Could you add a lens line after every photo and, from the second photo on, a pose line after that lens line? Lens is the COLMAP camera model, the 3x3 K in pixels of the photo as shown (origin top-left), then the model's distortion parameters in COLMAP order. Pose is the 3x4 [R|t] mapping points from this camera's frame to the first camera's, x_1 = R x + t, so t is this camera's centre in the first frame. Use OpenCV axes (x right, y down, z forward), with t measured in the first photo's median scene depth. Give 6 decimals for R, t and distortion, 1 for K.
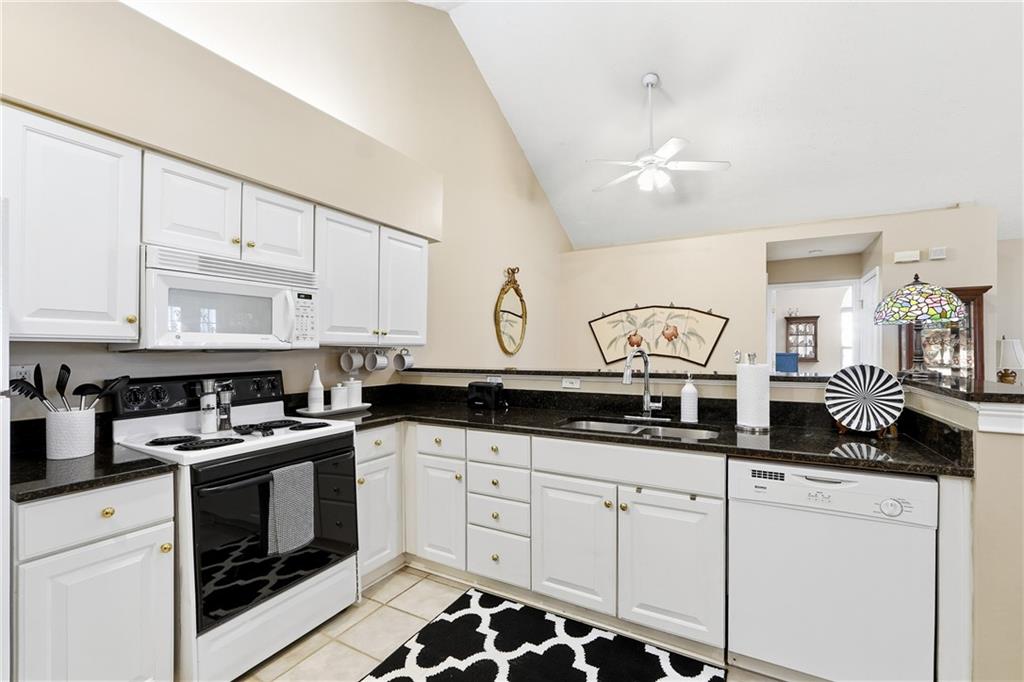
lens RADIAL K [[436.4, 0, 513.4], [0, 436.4, 351.5], [0, 0, 1]] dist [-0.015101, 0.002826]
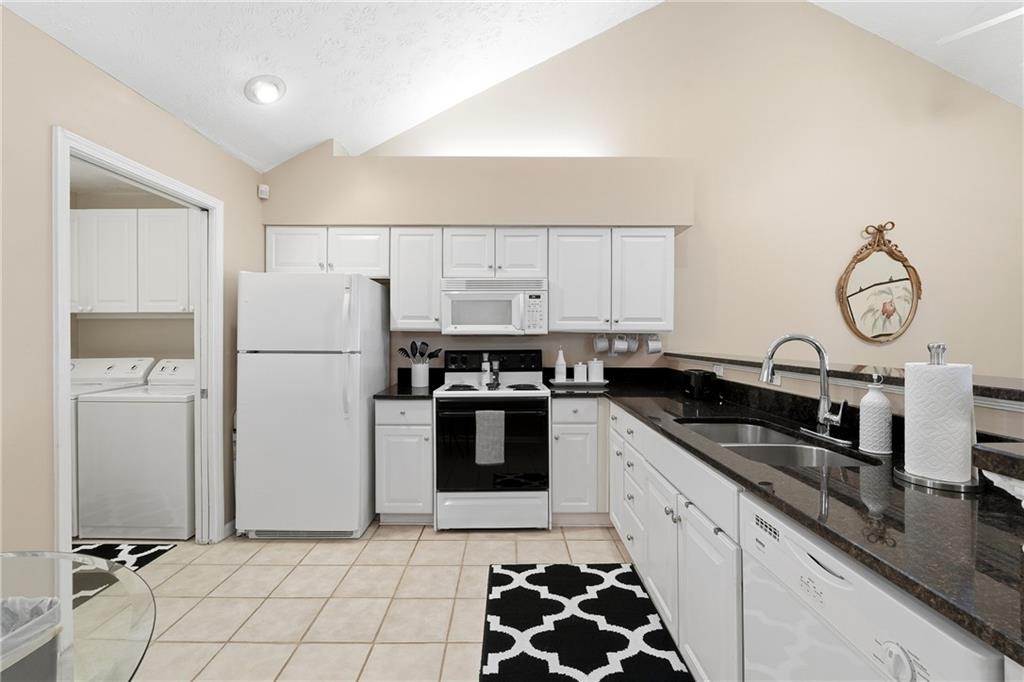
lens RADIAL K [[436.4, 0, 512.5], [0, 436.4, 334.5], [0, 0, 1]] dist [-0.015101, 0.002826]
pose [[0.500015, -0.000106, -0.866017, 0.670019], [-0.006179, 0.999974, -0.003690, -0.000601], [0.865995, 0.007196, 0.500001, 0.231537]]
